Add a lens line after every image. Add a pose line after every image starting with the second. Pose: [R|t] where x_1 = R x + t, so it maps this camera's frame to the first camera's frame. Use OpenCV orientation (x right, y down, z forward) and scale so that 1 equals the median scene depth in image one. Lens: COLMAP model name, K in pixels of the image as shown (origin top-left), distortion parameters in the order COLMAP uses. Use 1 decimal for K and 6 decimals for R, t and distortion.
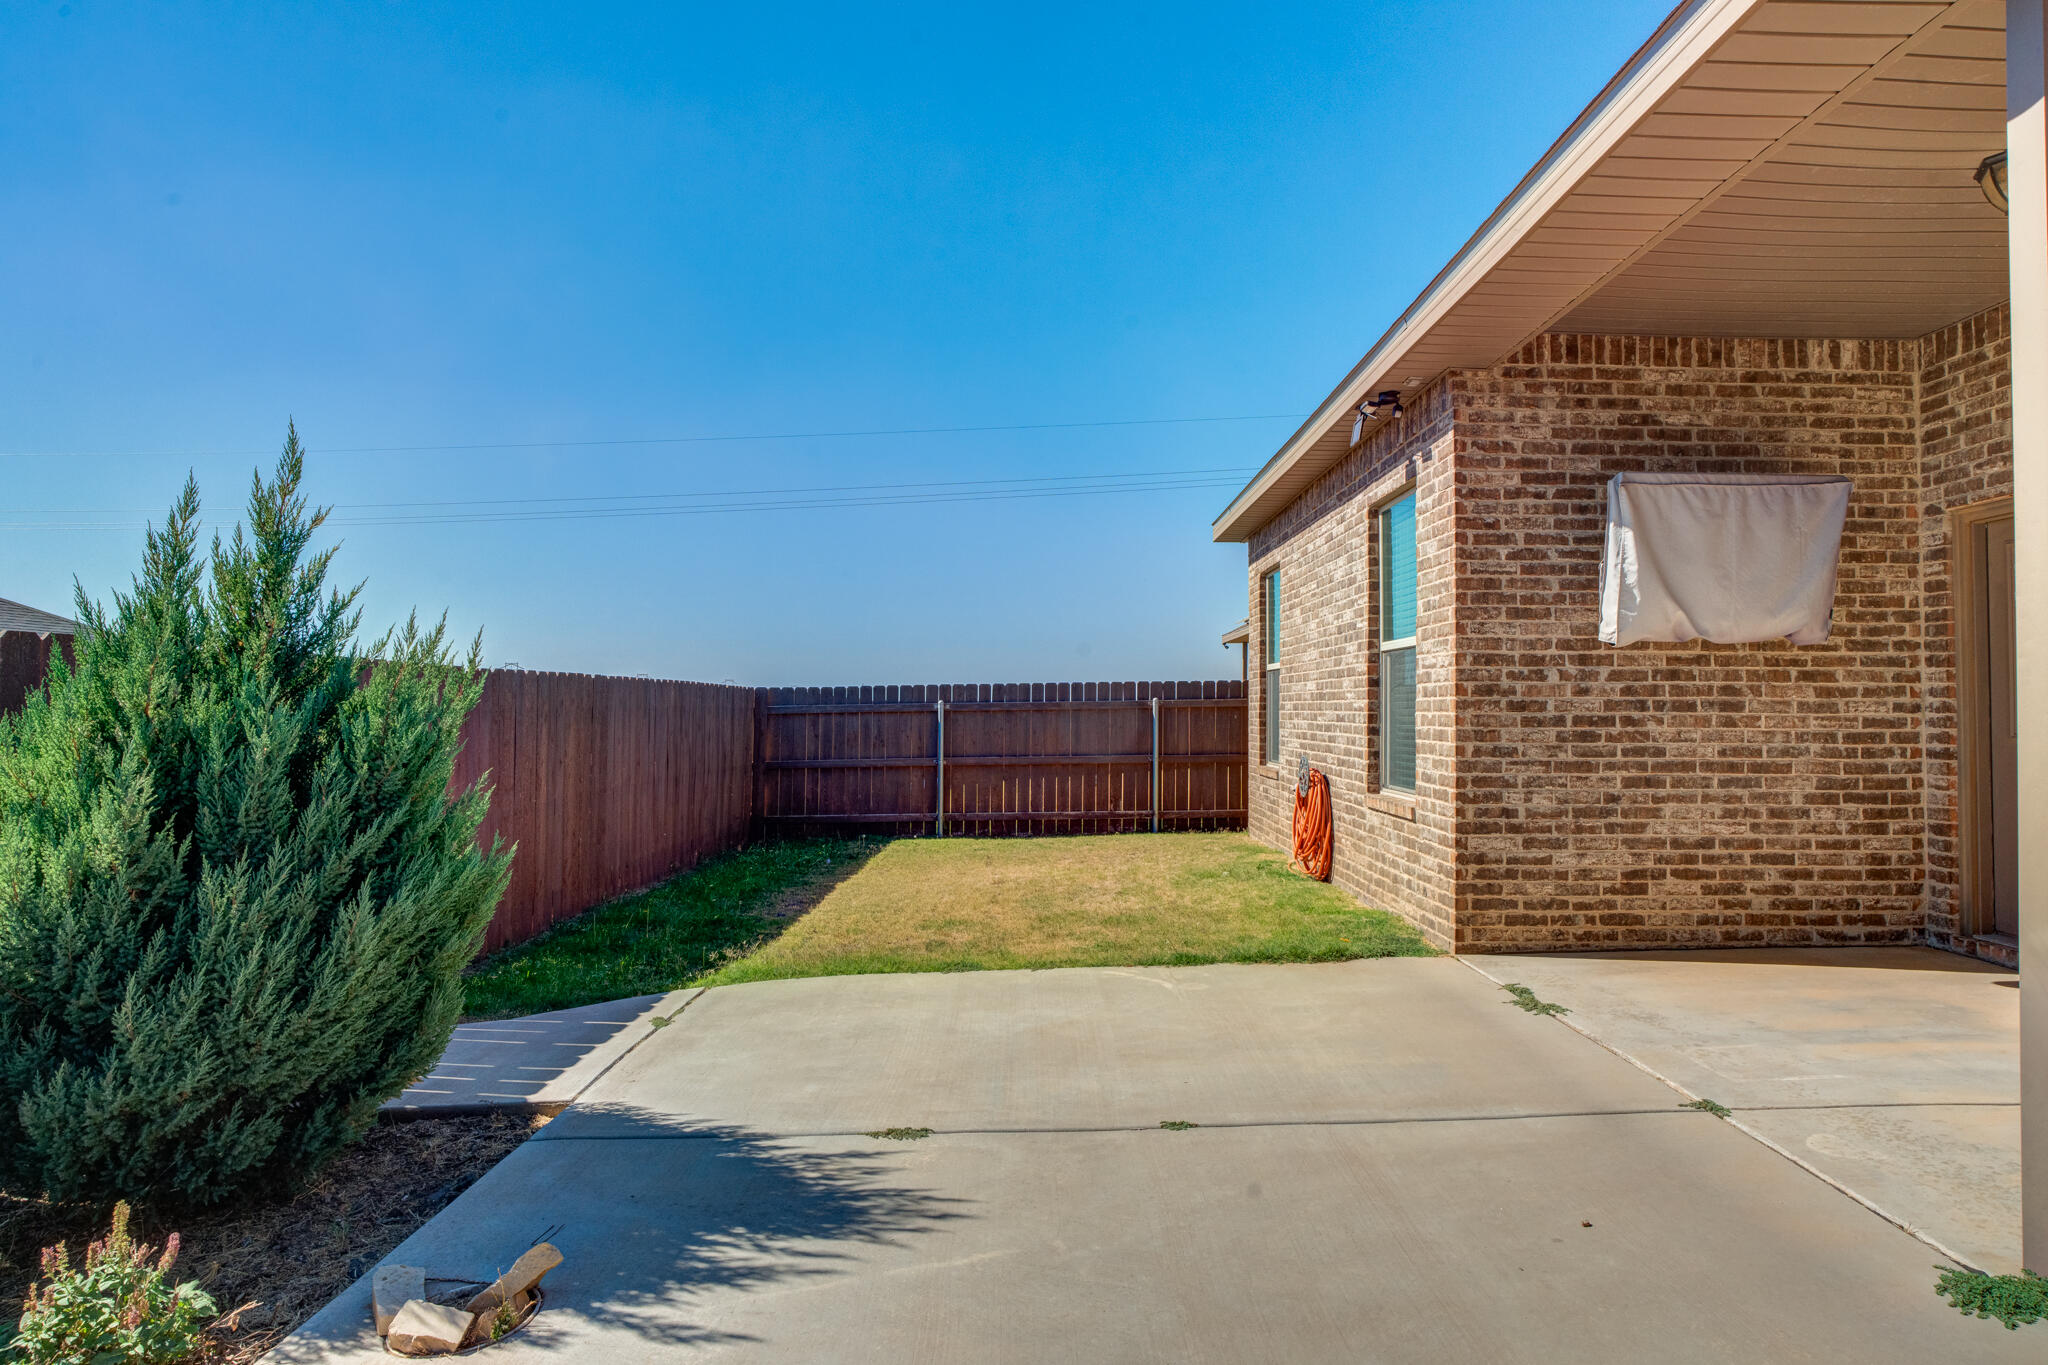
lens RADIAL K [[1120.2, 0, 1028.9], [0, 1120.2, 682.3], [0, 0, 1]] dist [-0.037950, 0.016525]
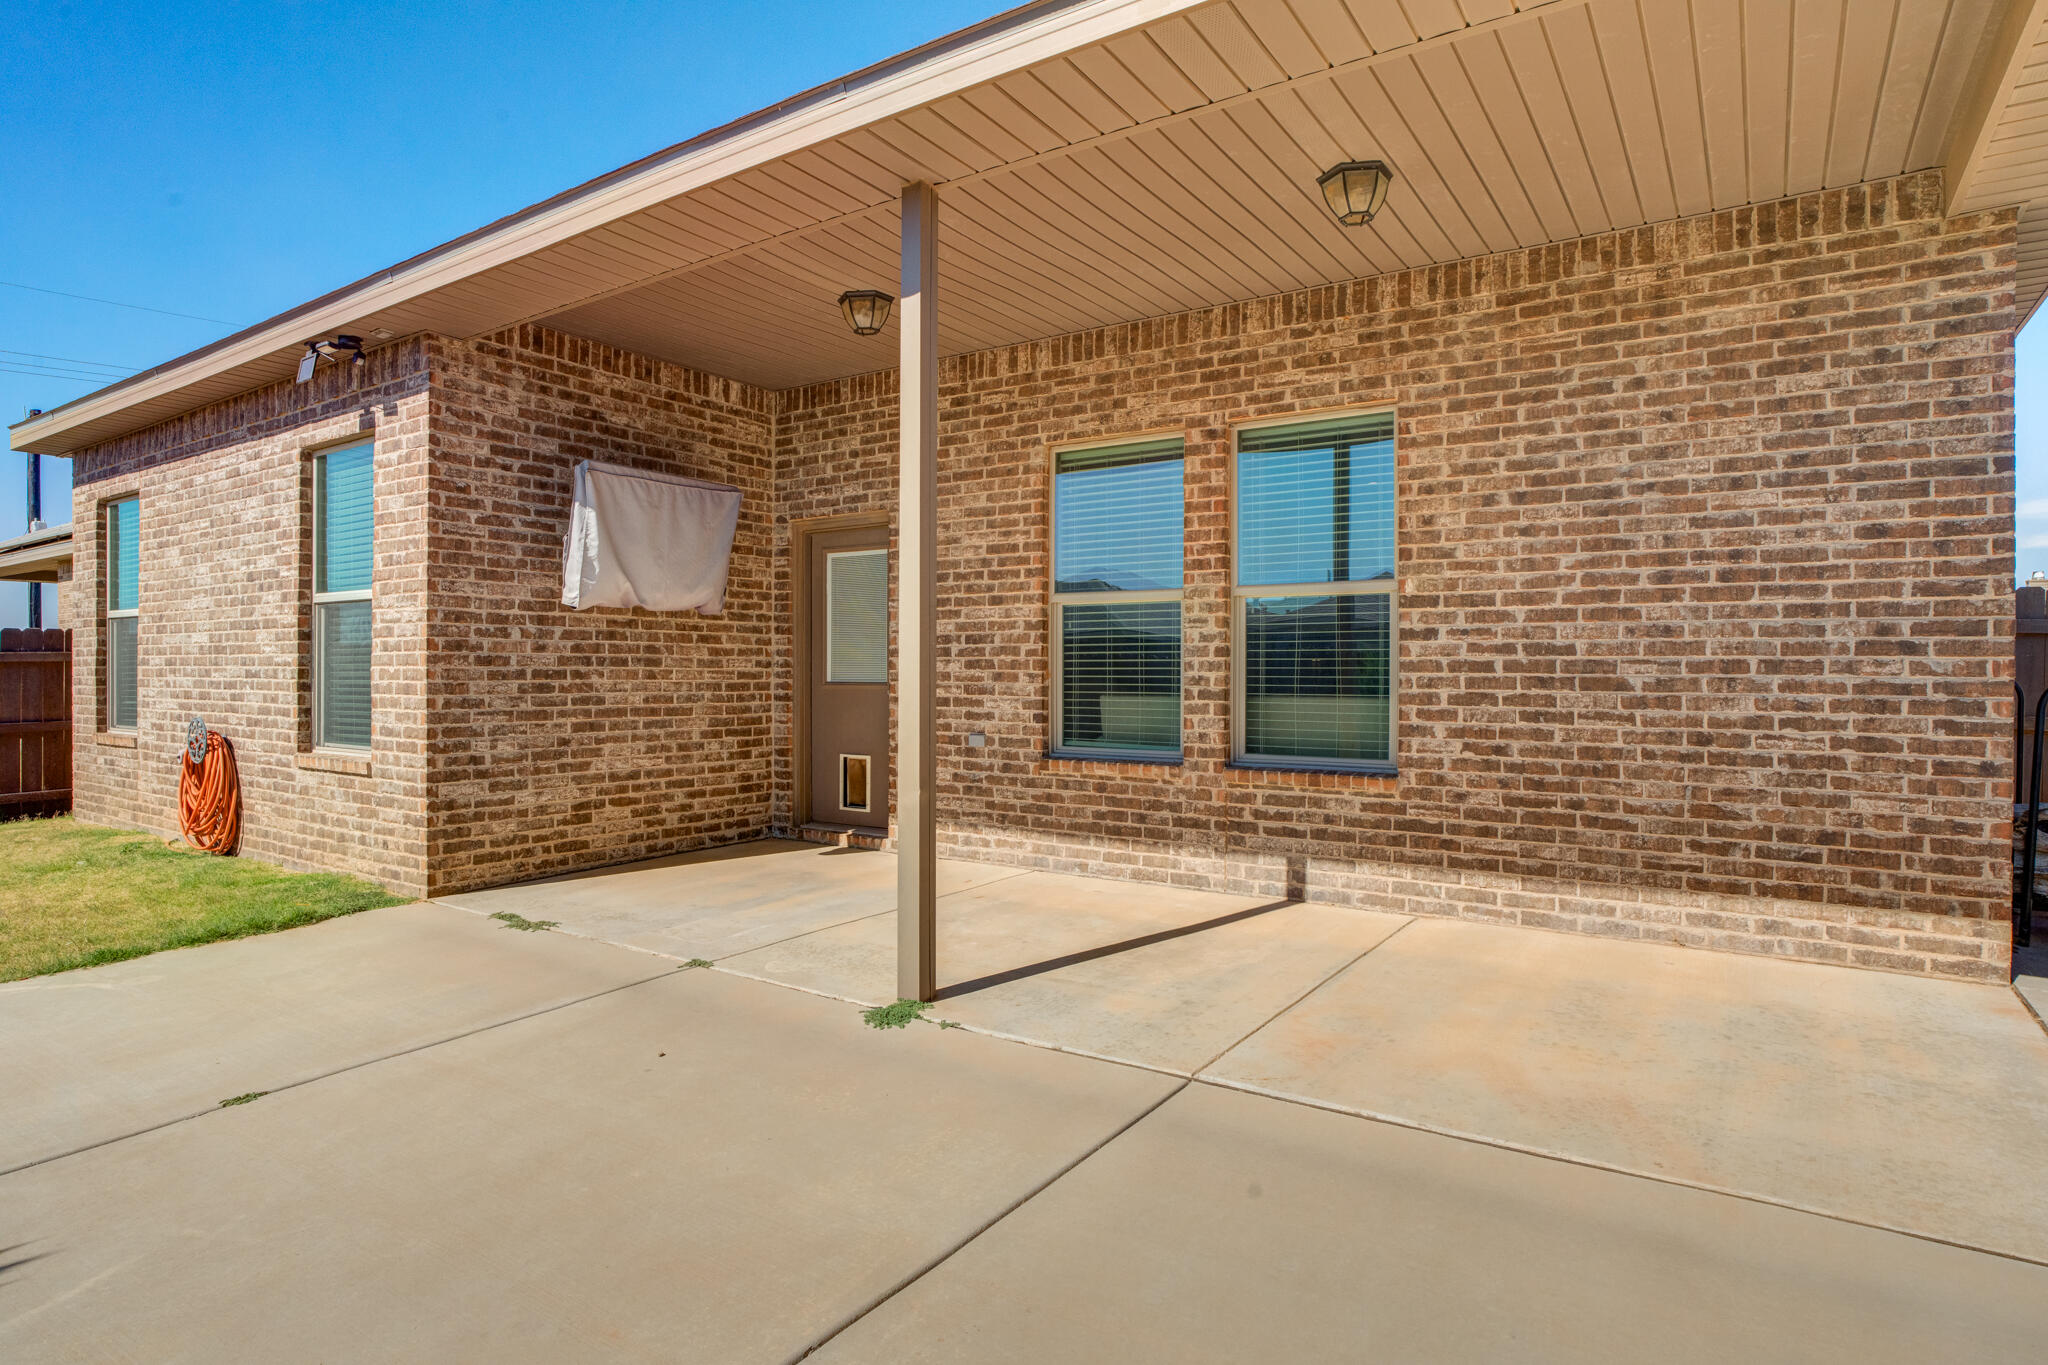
lens RADIAL K [[1097.3, 0, 1030.7], [0, 1097.3, 681.1], [0, 0, 1]] dist [-0.030041, 0.000804]
pose [[0.565328, -0.009060, 0.824817, -0.129344], [-0.021470, 0.999439, 0.025693, 0.002464], [-0.824587, -0.032233, 0.564816, -0.032132]]
